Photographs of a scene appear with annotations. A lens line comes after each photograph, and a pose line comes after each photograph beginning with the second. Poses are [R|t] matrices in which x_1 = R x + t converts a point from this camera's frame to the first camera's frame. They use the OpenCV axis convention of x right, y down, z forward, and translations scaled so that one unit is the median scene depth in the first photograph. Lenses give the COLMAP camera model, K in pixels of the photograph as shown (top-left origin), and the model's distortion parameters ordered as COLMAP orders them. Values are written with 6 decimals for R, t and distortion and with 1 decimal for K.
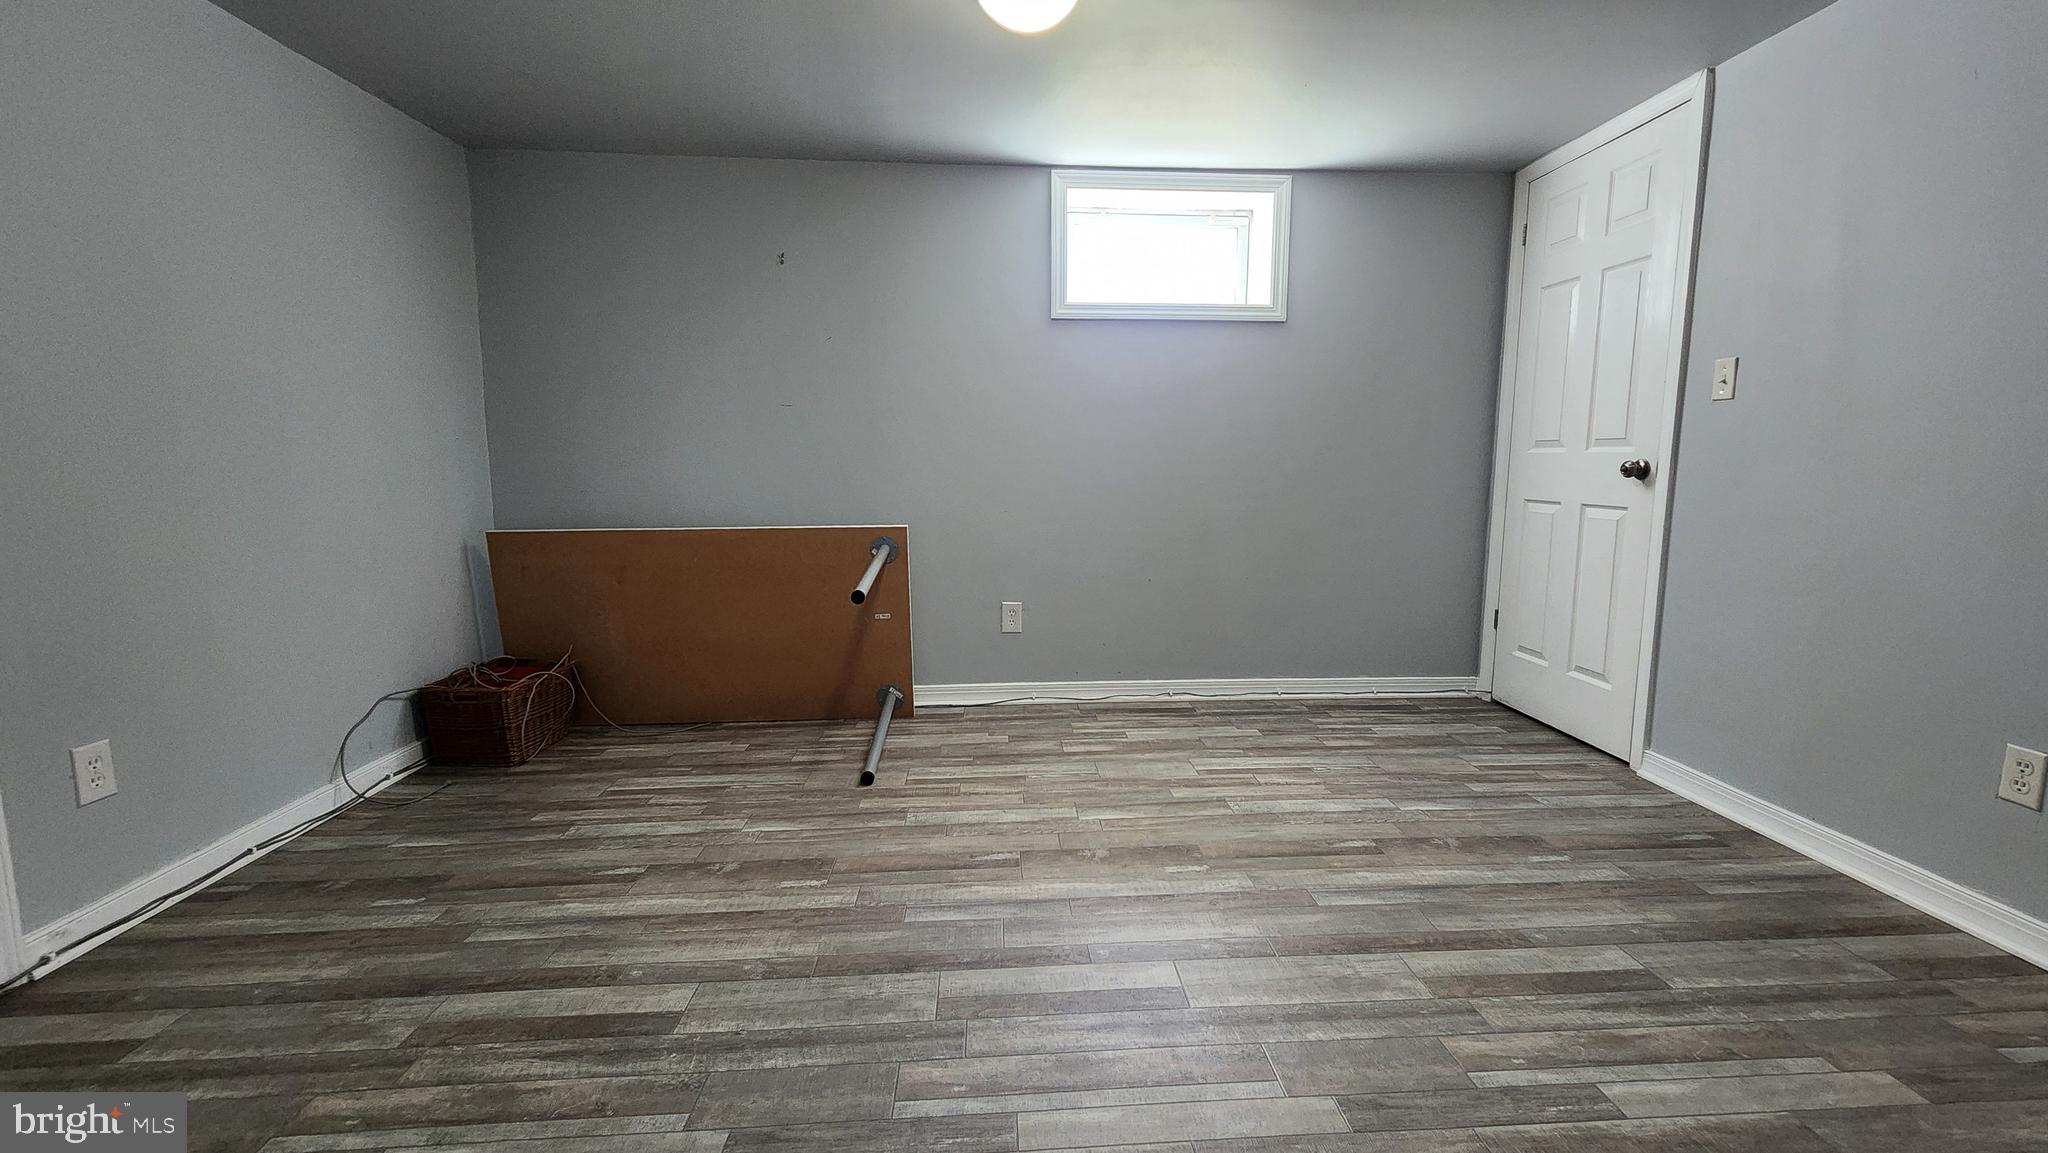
lens RADIAL K [[847.8, 0, 1024.0], [0, 847.8, 576.5], [0, 0, 1]] dist [0.003308, 0.000225]
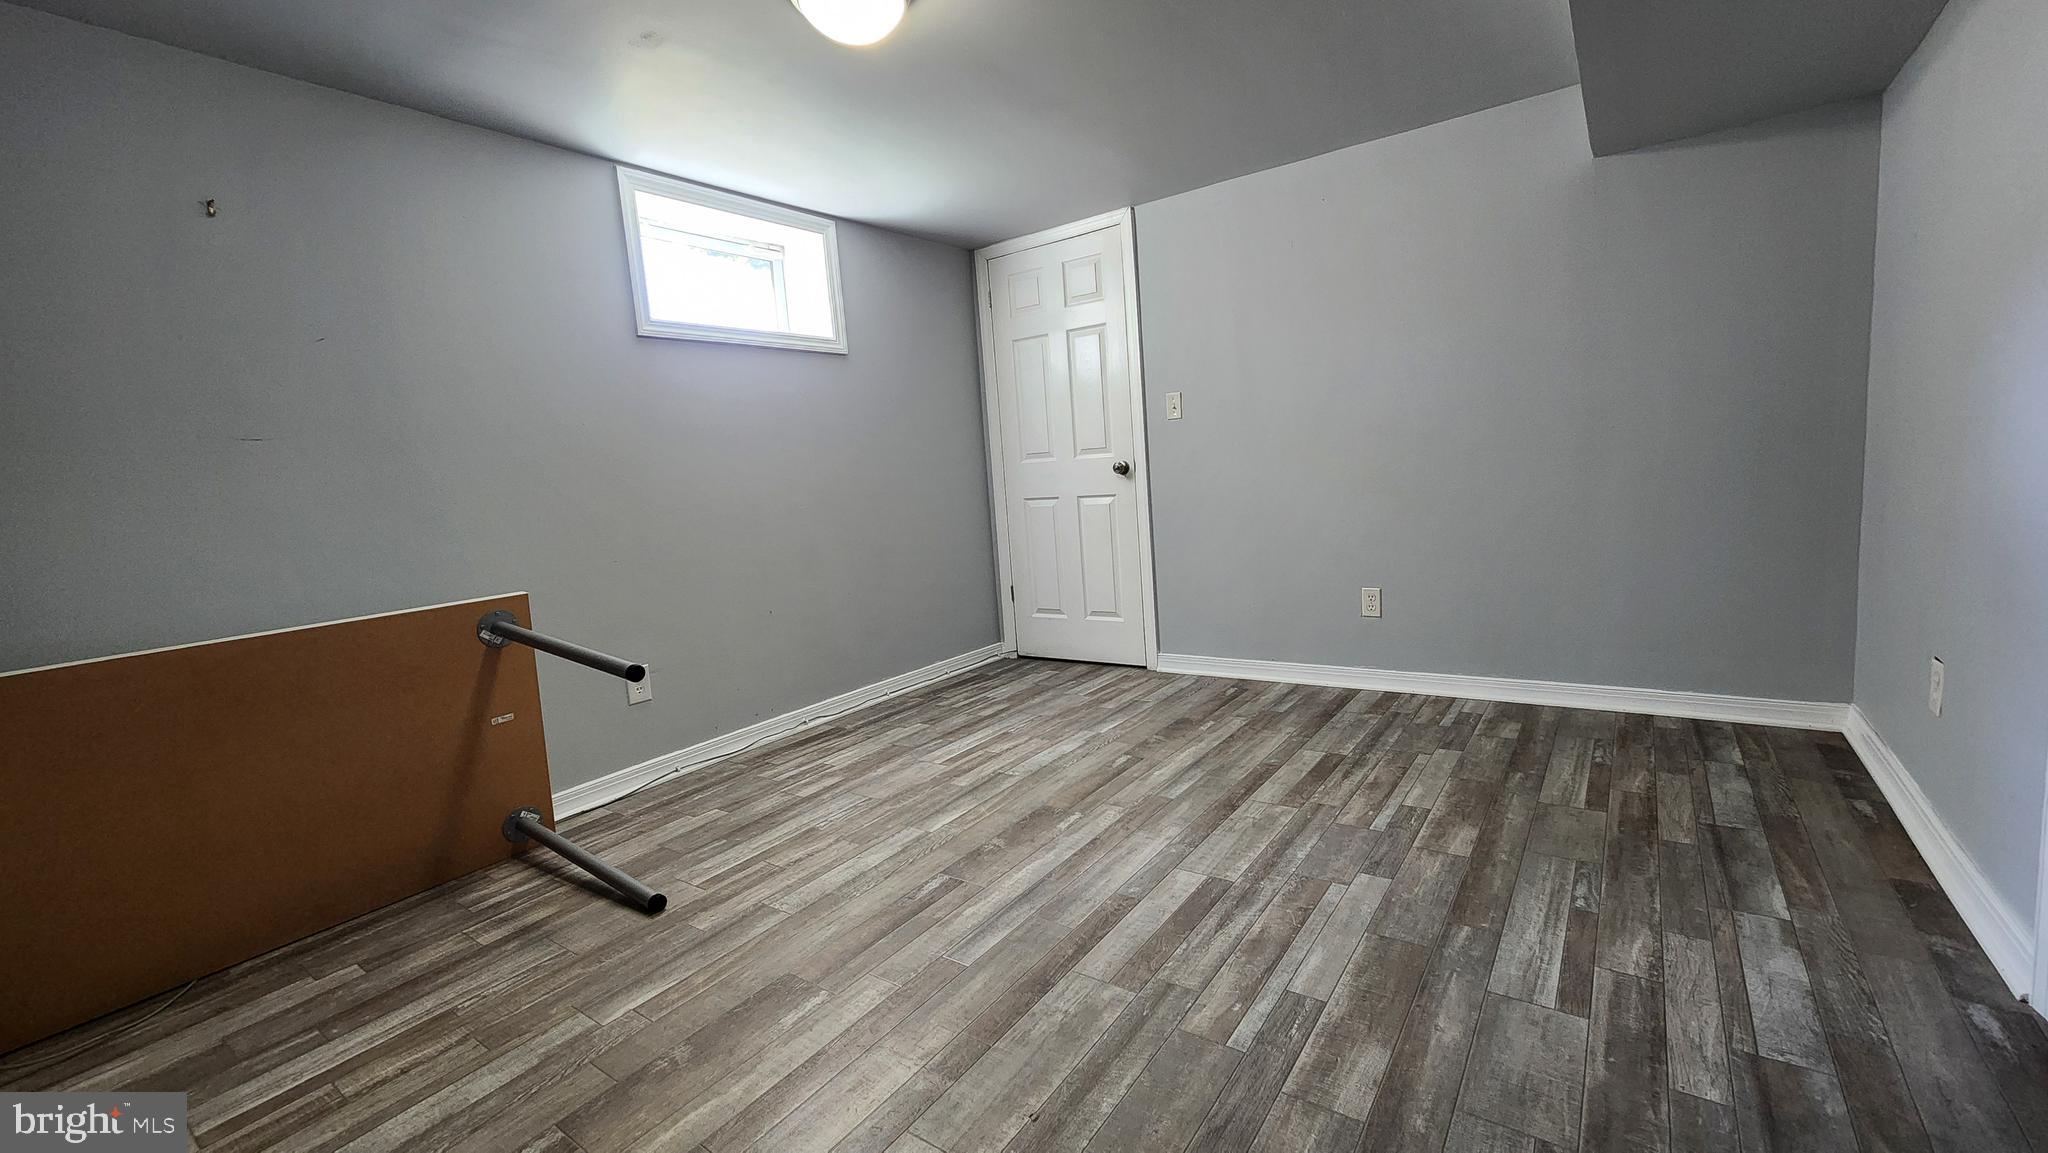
lens RADIAL K [[831.5, 0, 1024.0], [0, 831.5, 576.5], [0, 0, 1]] dist [0.000189, -0.000060]
pose [[0.636360, -0.145261, 0.757592, -0.450949], [0.177975, 0.983260, 0.039035, -0.024874], [-0.750580, 0.109992, 0.651561, 0.189851]]
